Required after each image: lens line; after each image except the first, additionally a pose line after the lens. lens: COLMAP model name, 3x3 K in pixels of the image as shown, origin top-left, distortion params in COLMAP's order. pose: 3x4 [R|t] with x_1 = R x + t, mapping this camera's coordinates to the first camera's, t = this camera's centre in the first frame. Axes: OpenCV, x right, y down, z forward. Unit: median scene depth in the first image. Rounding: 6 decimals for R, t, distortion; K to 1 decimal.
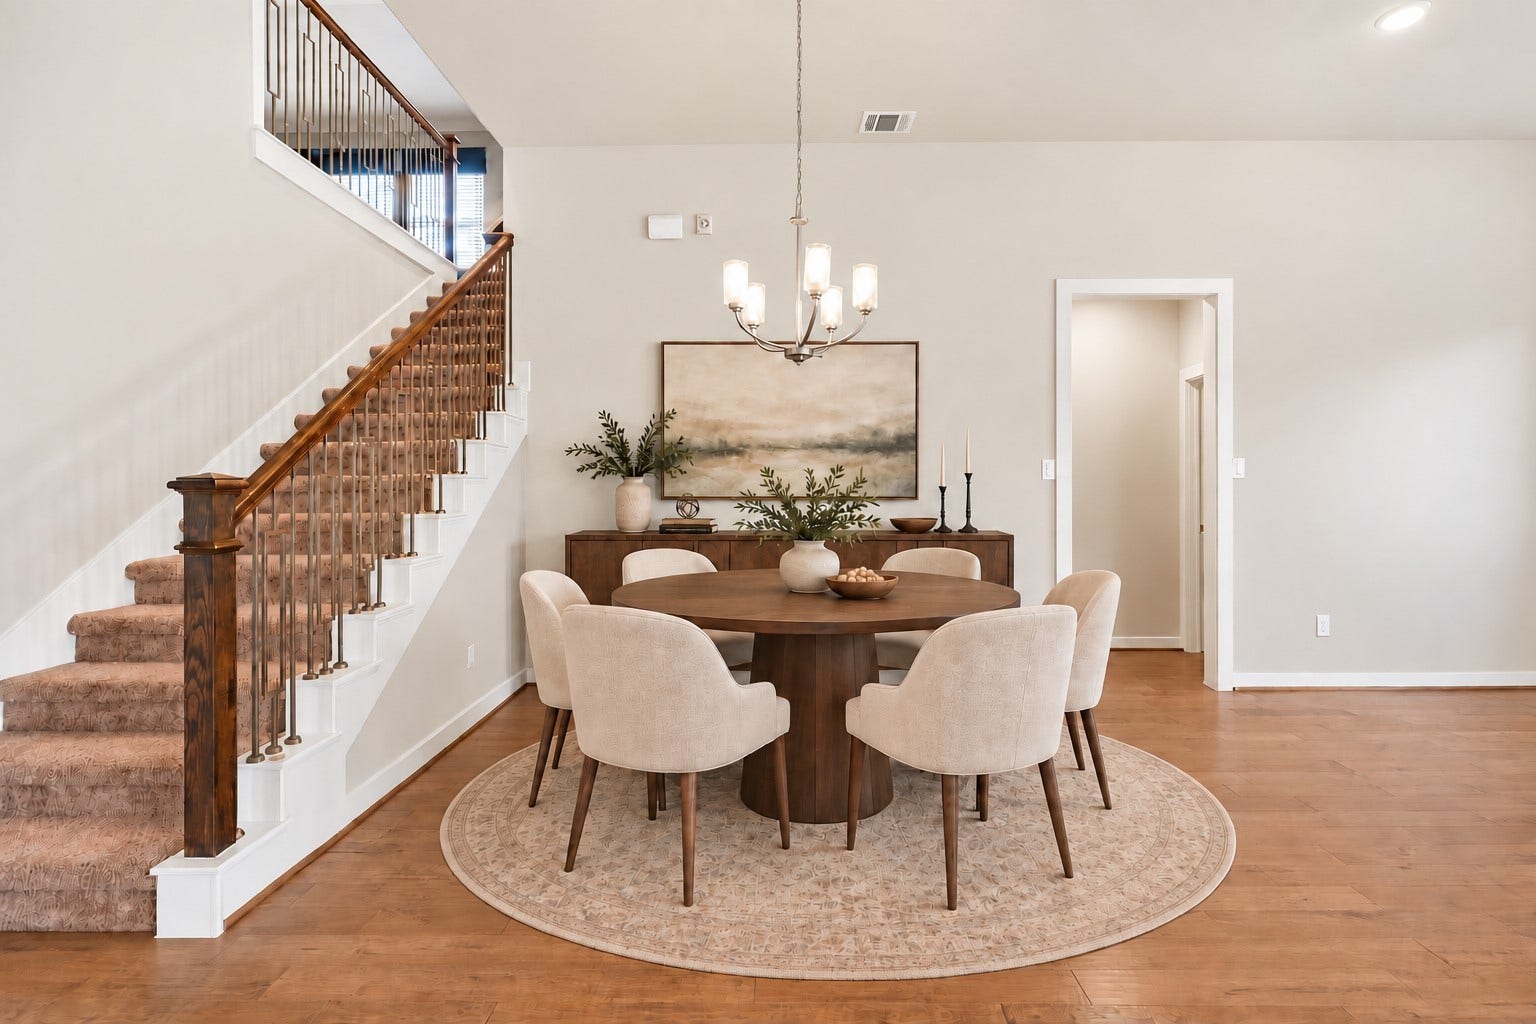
lens RADIAL K [[704.6, 0, 772.5], [0, 704.6, 485.9], [0, 0, 1]] dist [-0.011716, 0.000097]
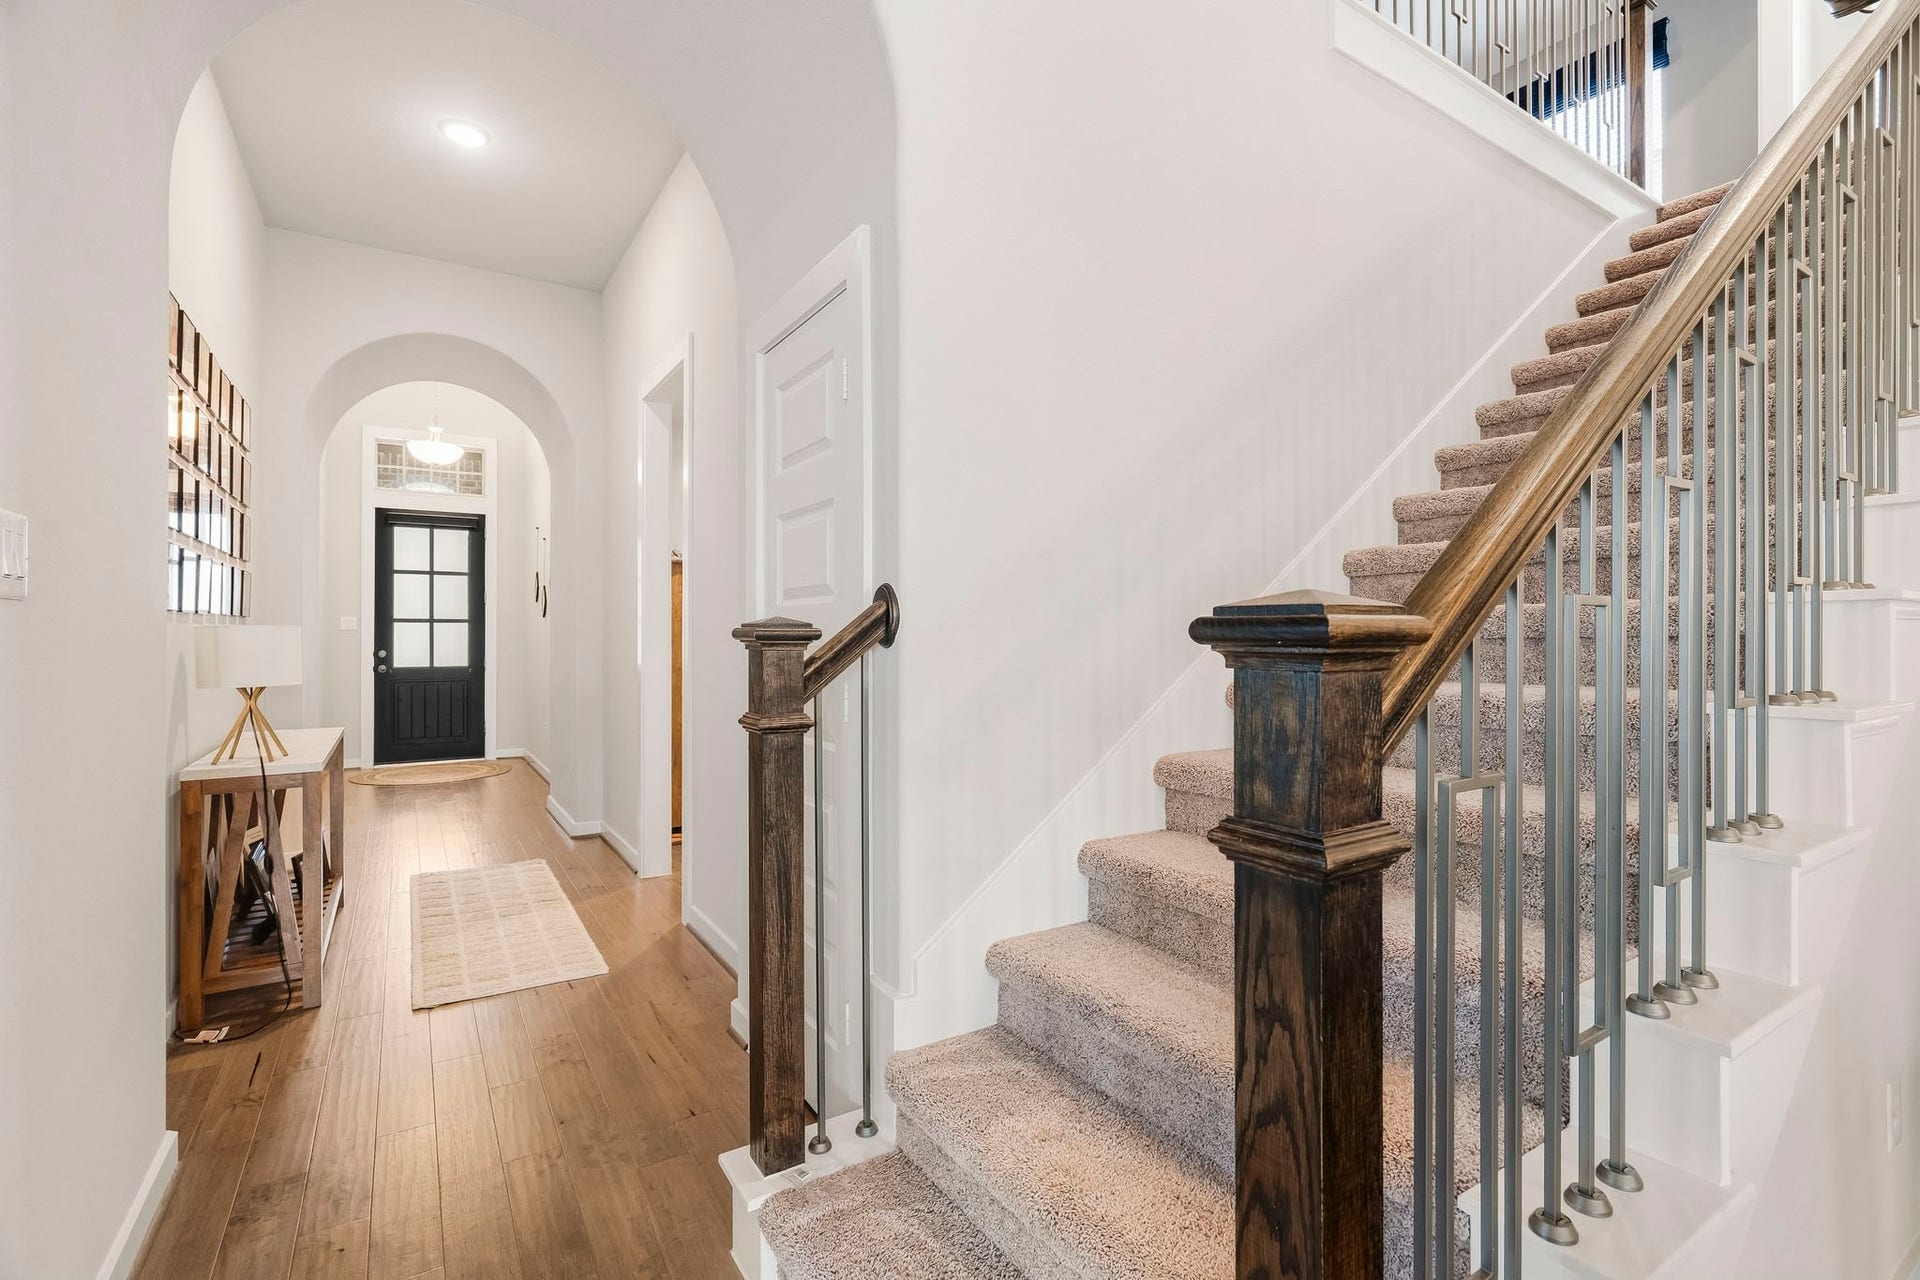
lens RADIAL K [[880.7, 0, 965.7], [0, 880.7, 607.3], [0, 0, 1]] dist [-0.011716, 0.000097]
pose [[0.537601, -0.008436, -0.843157, -0.434973], [0.002543, 0.999962, -0.008384, -0.006617], [0.843196, 0.002363, 0.537602, 0.520072]]
